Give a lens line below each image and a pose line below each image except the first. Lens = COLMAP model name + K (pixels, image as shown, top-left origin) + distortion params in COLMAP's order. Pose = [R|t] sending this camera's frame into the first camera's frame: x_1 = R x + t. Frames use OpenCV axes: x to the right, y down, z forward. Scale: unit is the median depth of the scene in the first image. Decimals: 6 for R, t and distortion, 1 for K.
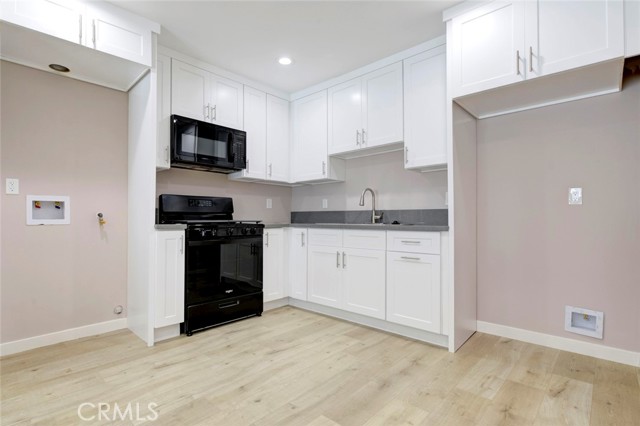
lens RADIAL K [[302.8, 0, 320.0], [0, 302.8, 213.0], [0, 0, 1]] dist [0.001618, -0.001076]
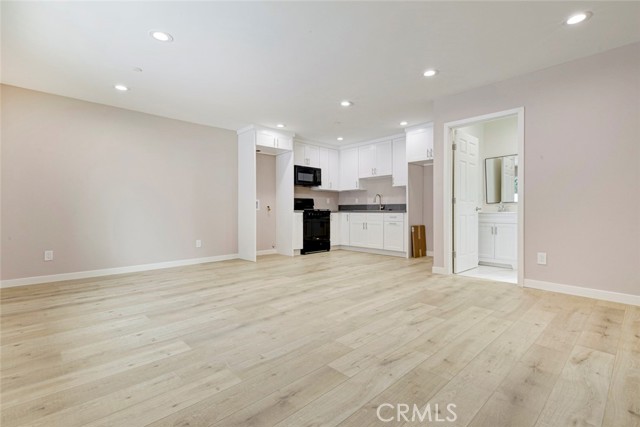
lens RADIAL K [[301.0, 0, 320.0], [0, 301.0, 213.5], [0, 0, 1]] dist [0.021675, -0.000286]
pose [[0.997596, -0.001059, -0.069285, -0.108570], [0.002873, 0.999655, 0.026090, -0.000825], [0.069234, -0.026227, 0.997256, -1.253627]]
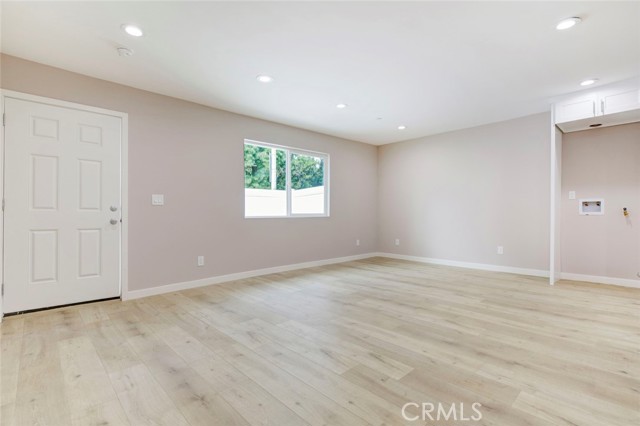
lens RADIAL K [[302.8, 0, 320.0], [0, 302.8, 213.0], [0, 0, 1]] dist [0.001618, -0.001076]
pose [[-0.070662, 0.000573, -0.997500, 0.789218], [0.016652, 0.999861, -0.000605, 0.001902], [0.997361, -0.016653, -0.070661, -0.374086]]
